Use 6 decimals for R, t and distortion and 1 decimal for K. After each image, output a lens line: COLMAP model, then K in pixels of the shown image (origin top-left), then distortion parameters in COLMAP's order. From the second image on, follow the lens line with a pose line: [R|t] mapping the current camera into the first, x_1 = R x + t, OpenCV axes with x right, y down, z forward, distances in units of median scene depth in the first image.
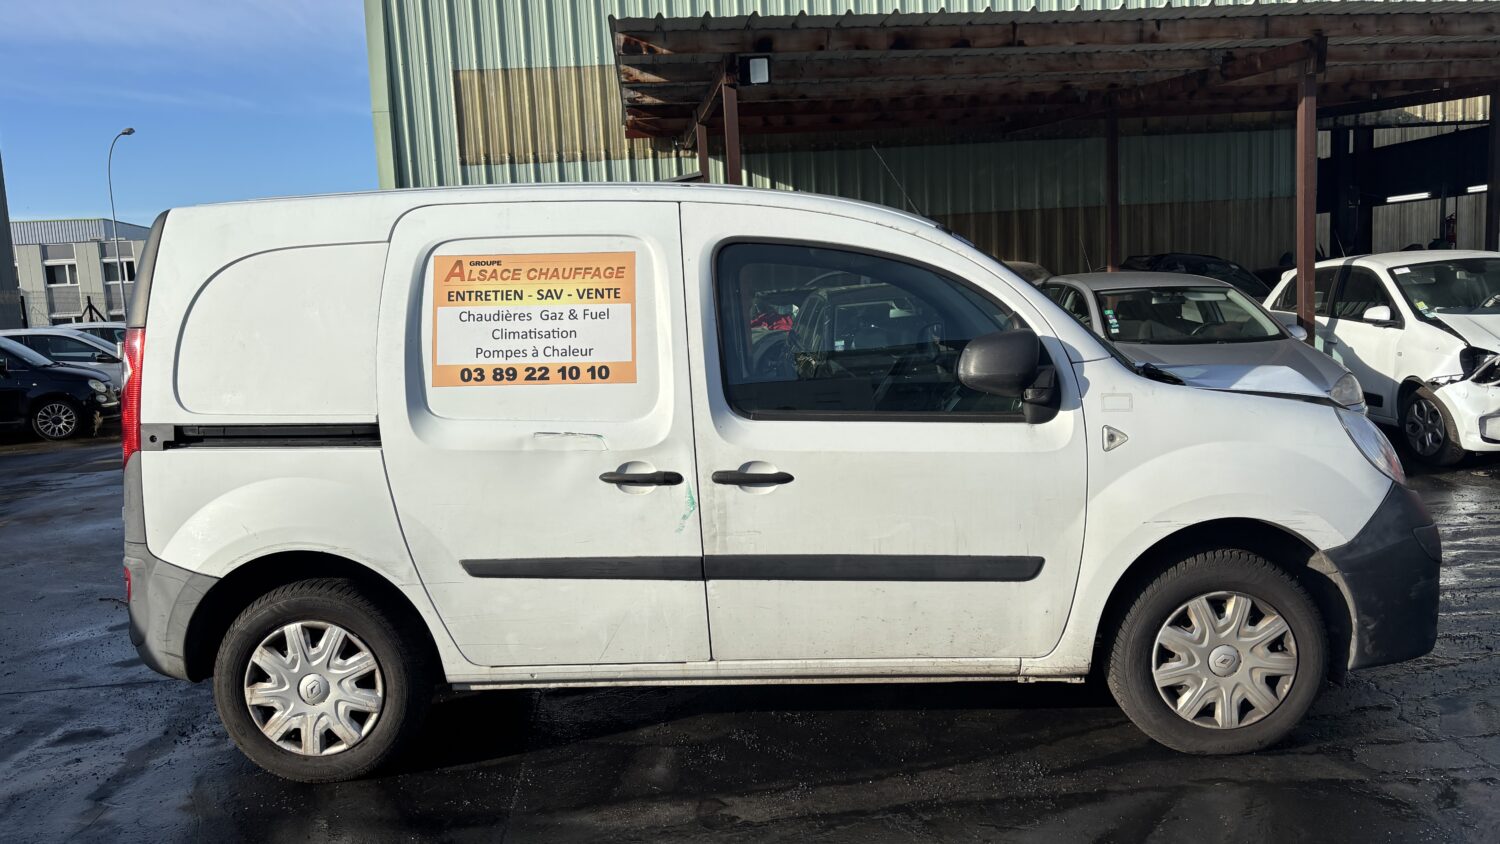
lens RADIAL K [[1121.7, 0, 750.0], [0, 1121.7, 422.0], [0, 0, 1]] dist [0.046499, -0.008946]
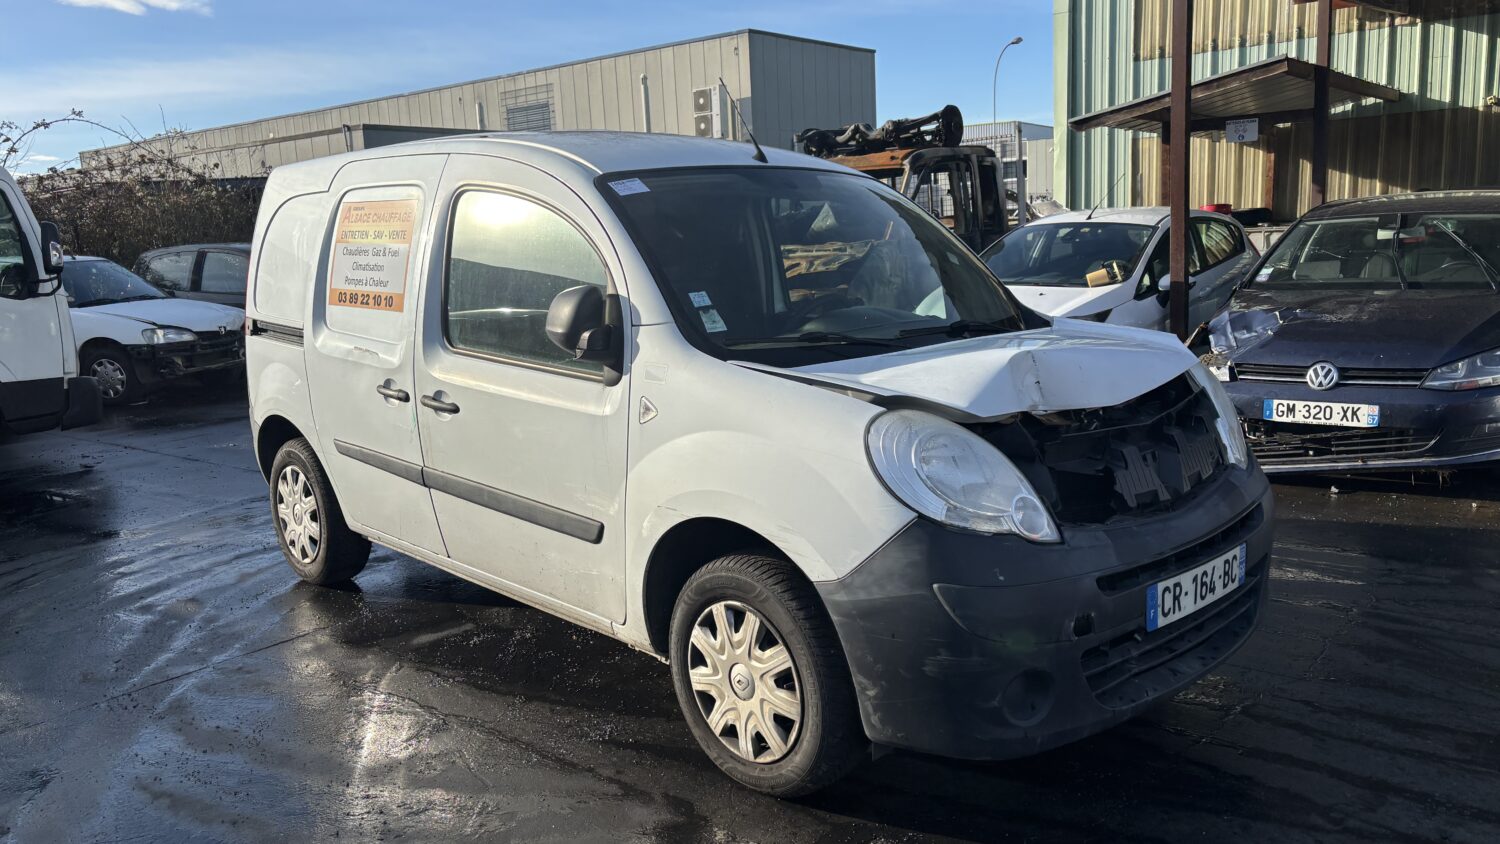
lens RADIAL K [[1130.3, 0, 750.0], [0, 1130.3, 422.0], [0, 0, 1]] dist [0.041599, -0.004707]
pose [[0.714691, 0.136679, -0.685956, 0.989008], [-0.075063, 0.990045, 0.119062, -0.089793], [0.695400, -0.033603, 0.717836, 0.388195]]
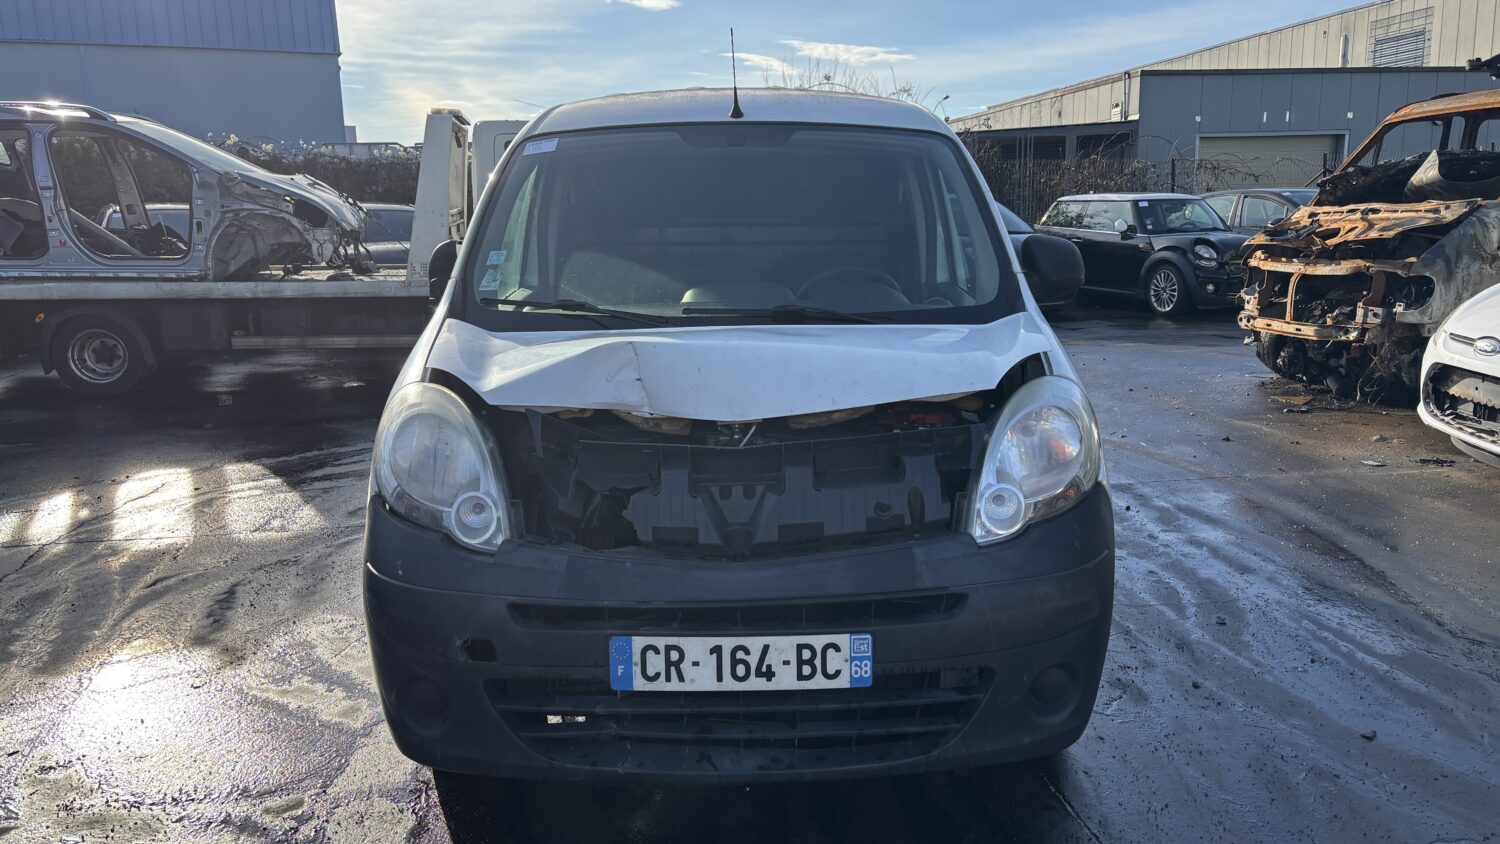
lens RADIAL K [[1124.9, 0, 750.0], [0, 1124.9, 422.0], [0, 0, 1]] dist [0.075048, -0.152266]
pose [[0.018584, 0.231883, -0.972566, 1.277335], [-0.087551, 0.969375, 0.229450, -0.182599], [0.995987, 0.080885, 0.038316, 1.219659]]
